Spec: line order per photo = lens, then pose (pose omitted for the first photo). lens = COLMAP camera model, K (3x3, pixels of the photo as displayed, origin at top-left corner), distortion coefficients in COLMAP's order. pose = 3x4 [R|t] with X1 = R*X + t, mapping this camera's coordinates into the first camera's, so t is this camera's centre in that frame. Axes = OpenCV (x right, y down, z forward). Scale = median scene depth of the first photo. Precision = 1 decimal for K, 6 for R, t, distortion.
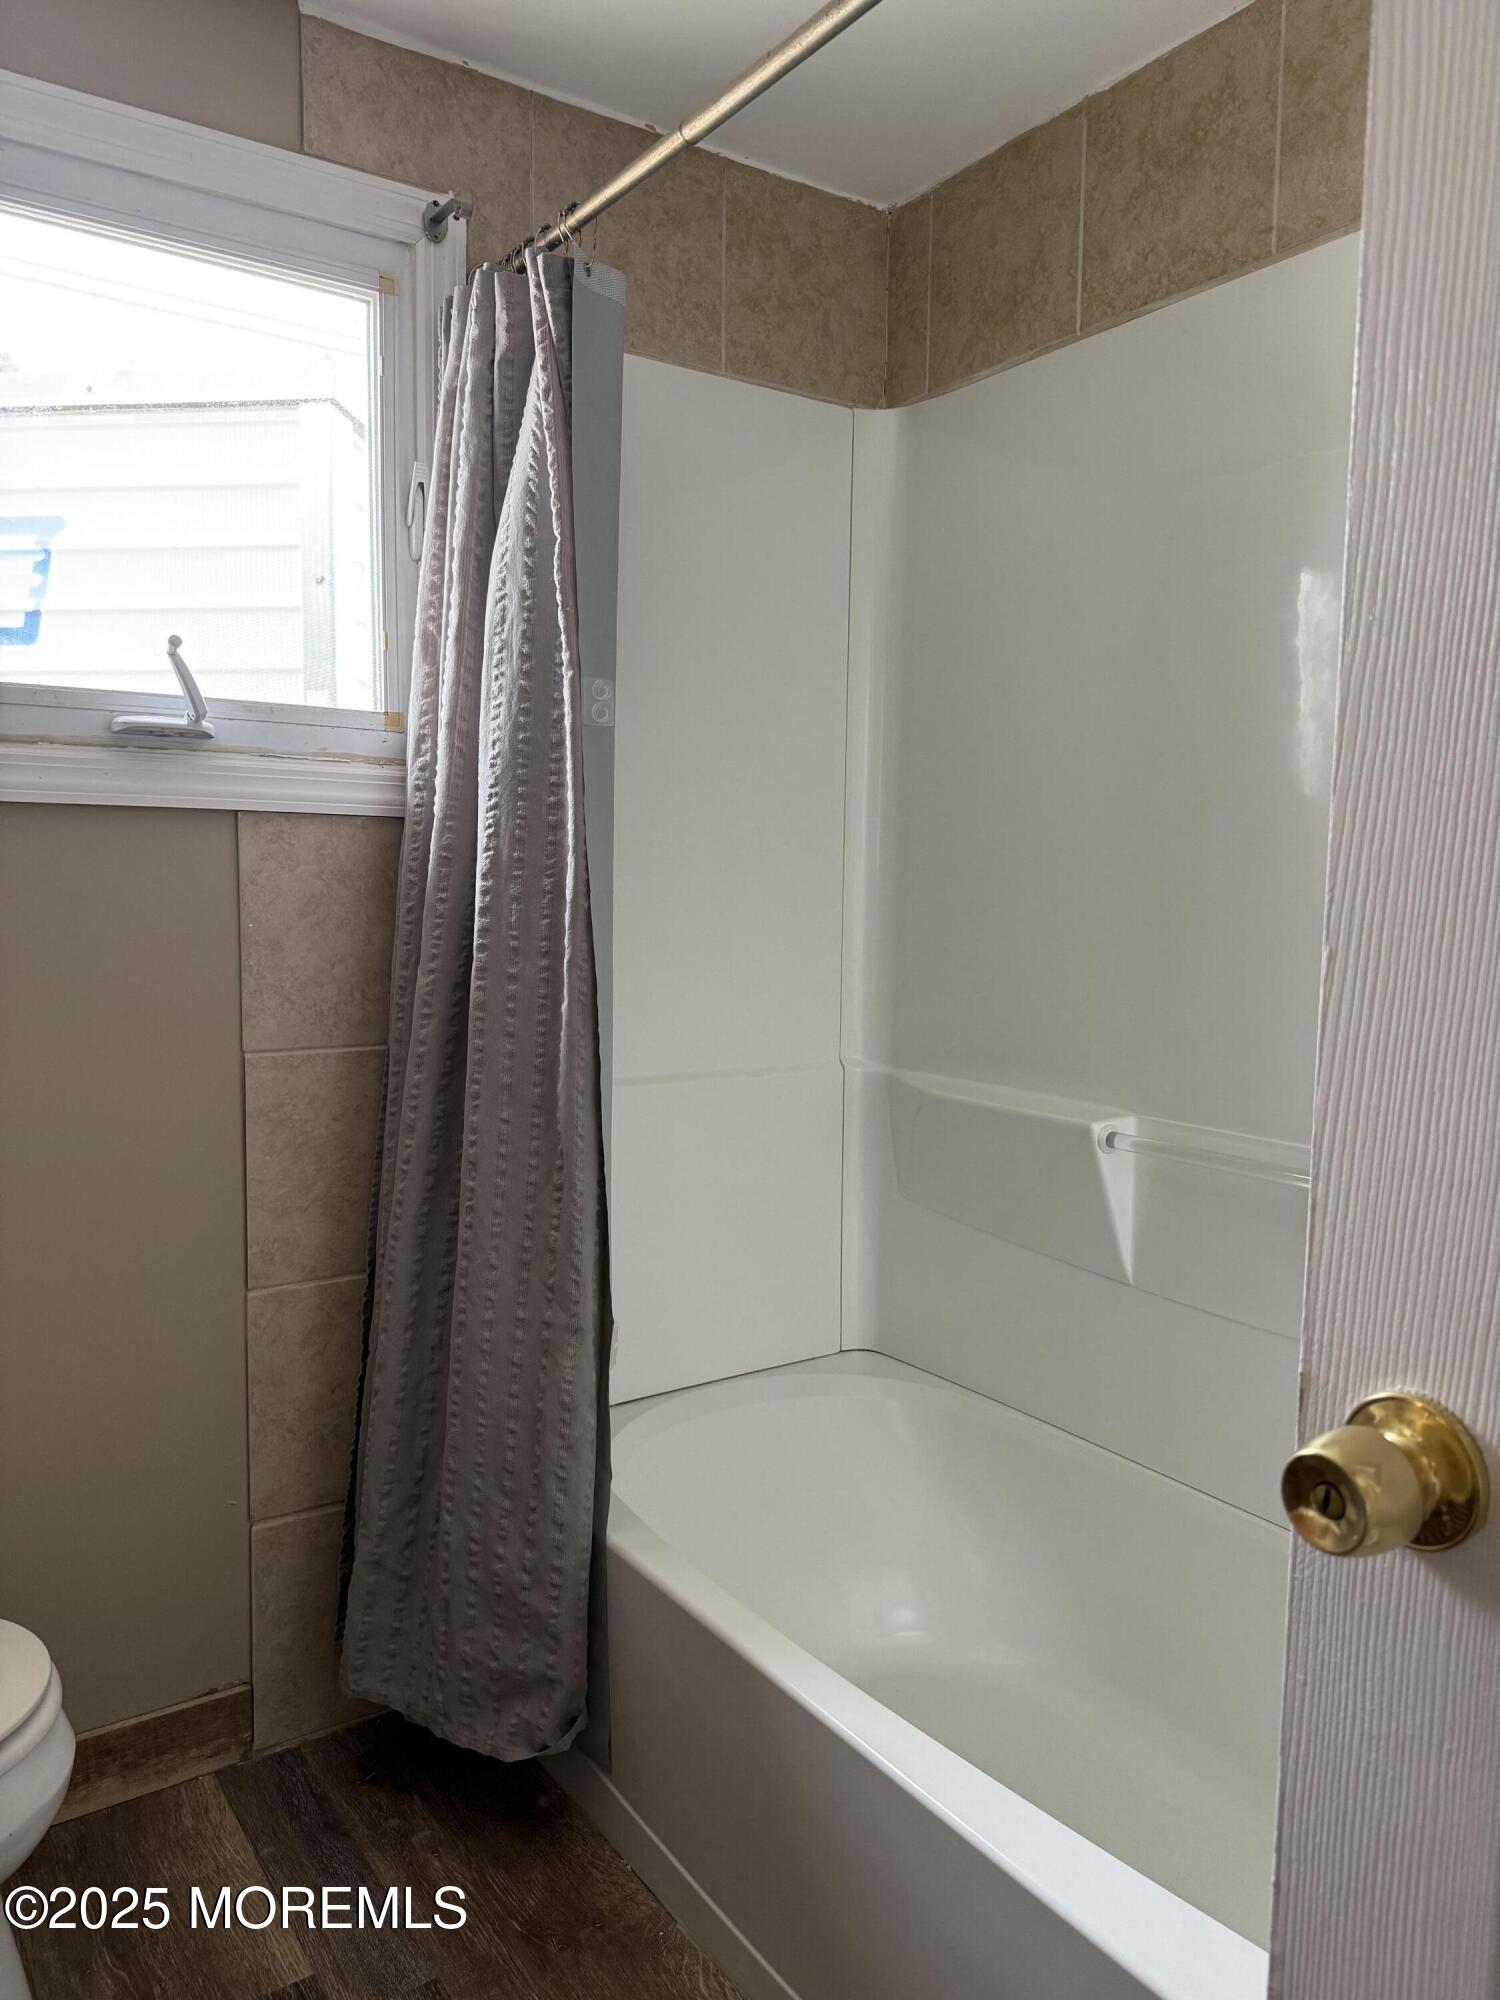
lens RADIAL K [[1420.1, 0, 759.3], [0, 1420.1, 996.6], [0, 0, 1]] dist [0.003130, -0.013240]
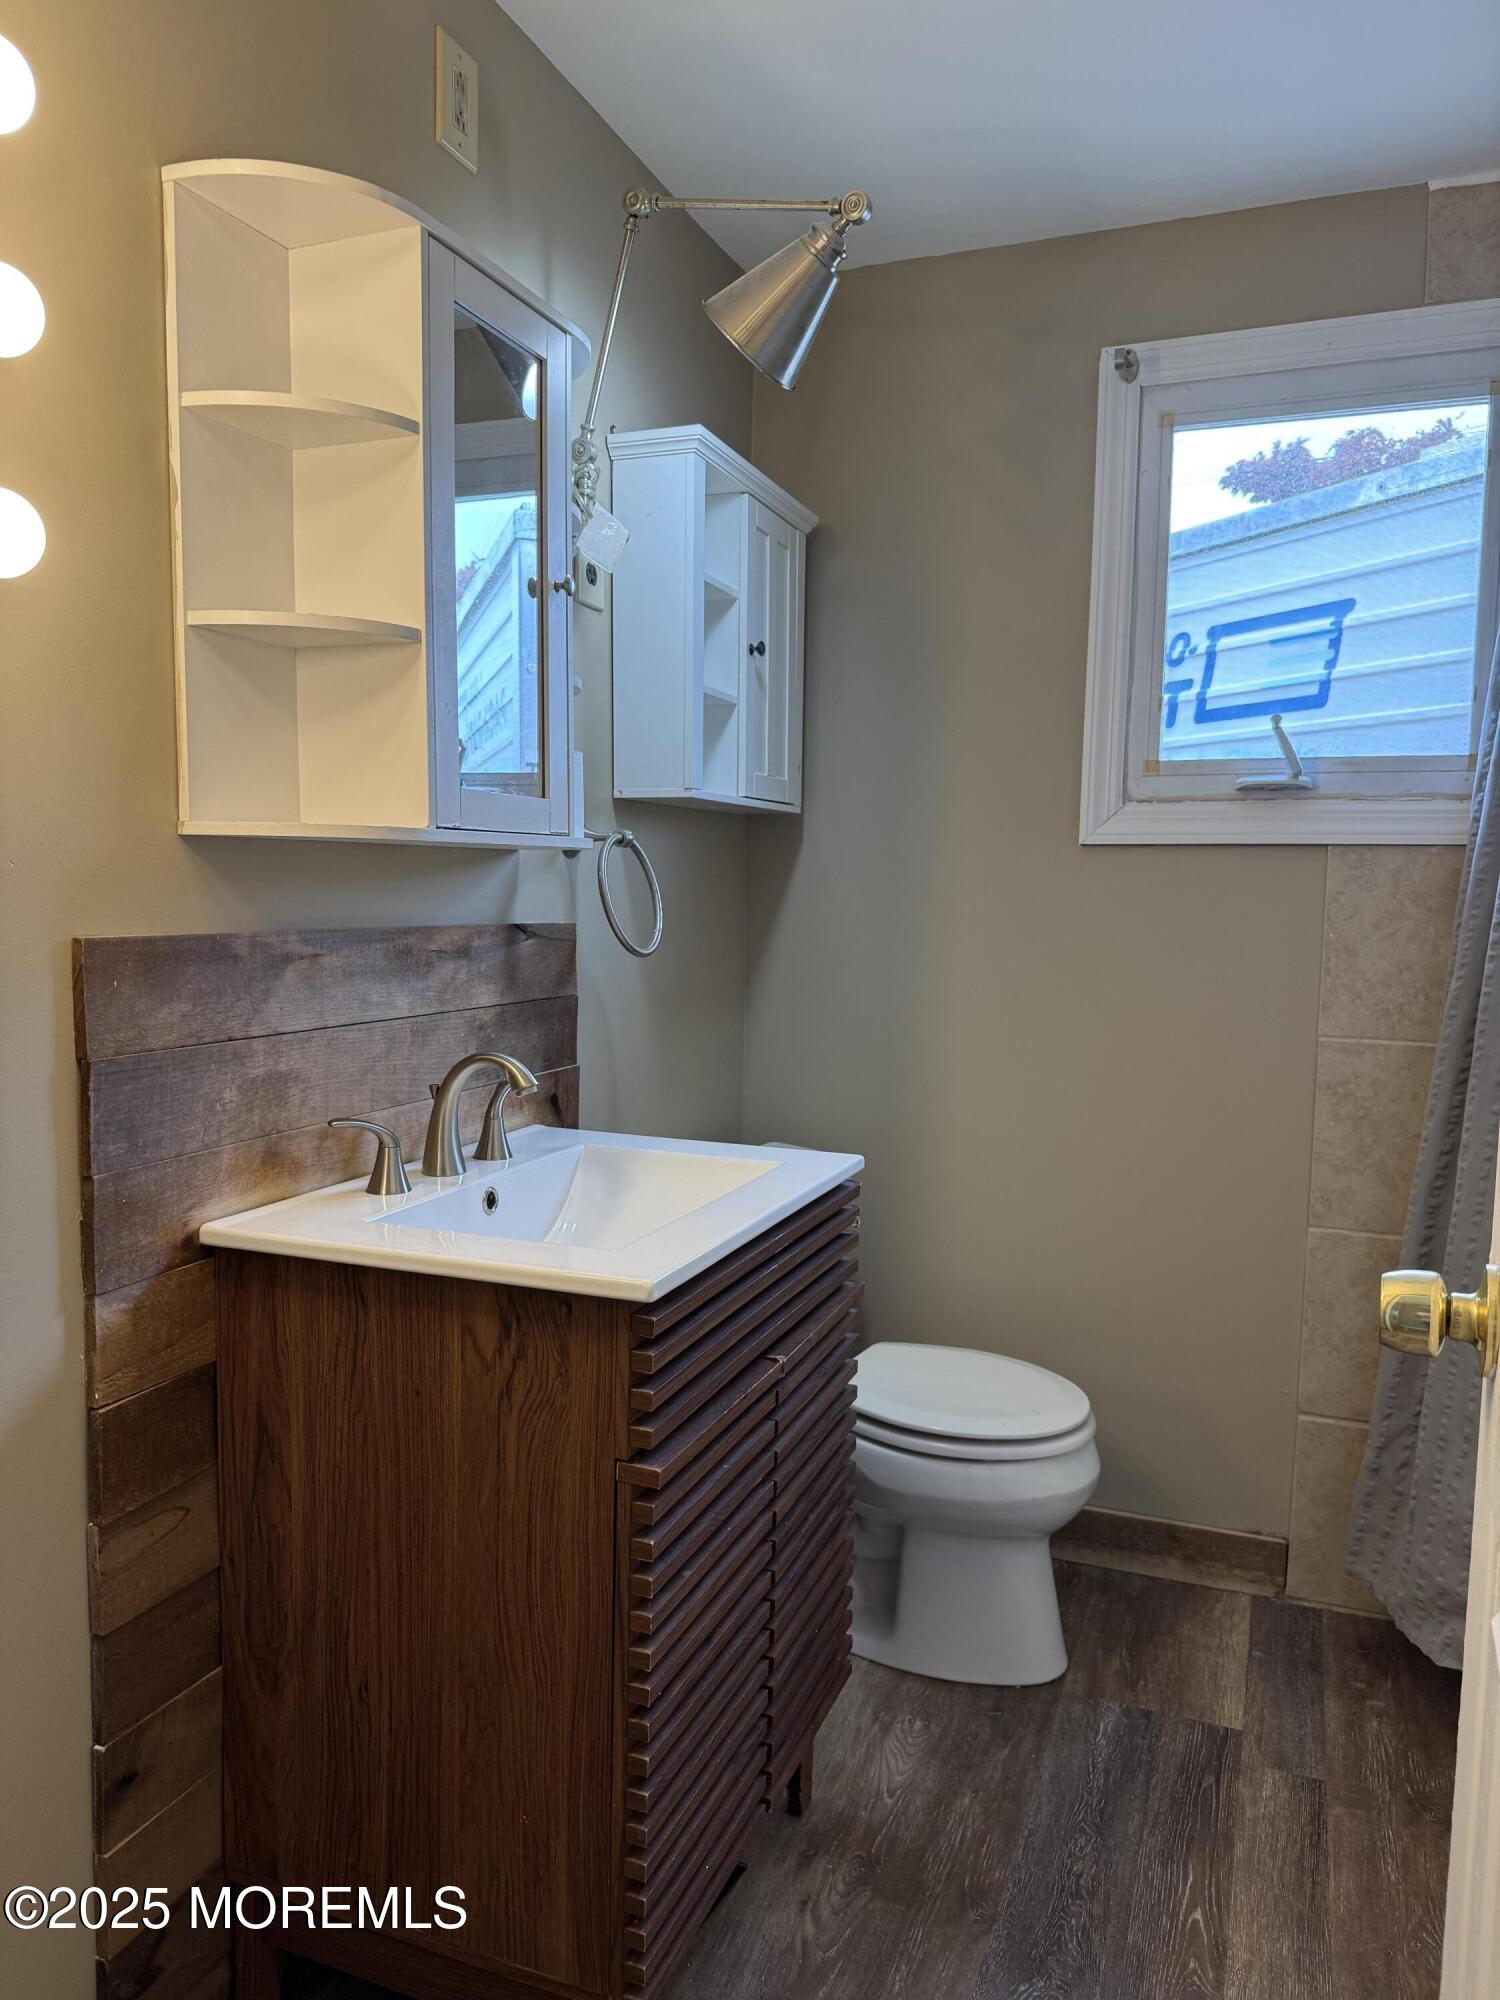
lens RADIAL K [[1420.1, 0, 741.2], [0, 1420.1, 1005.9], [0, 0, 1]] dist [0.003130, -0.013240]
pose [[0.552632, 0.064047, -0.830961, 0.392092], [-0.075450, 0.996793, 0.026651, 0.017163], [0.830003, 0.047968, 0.555692, -0.121169]]
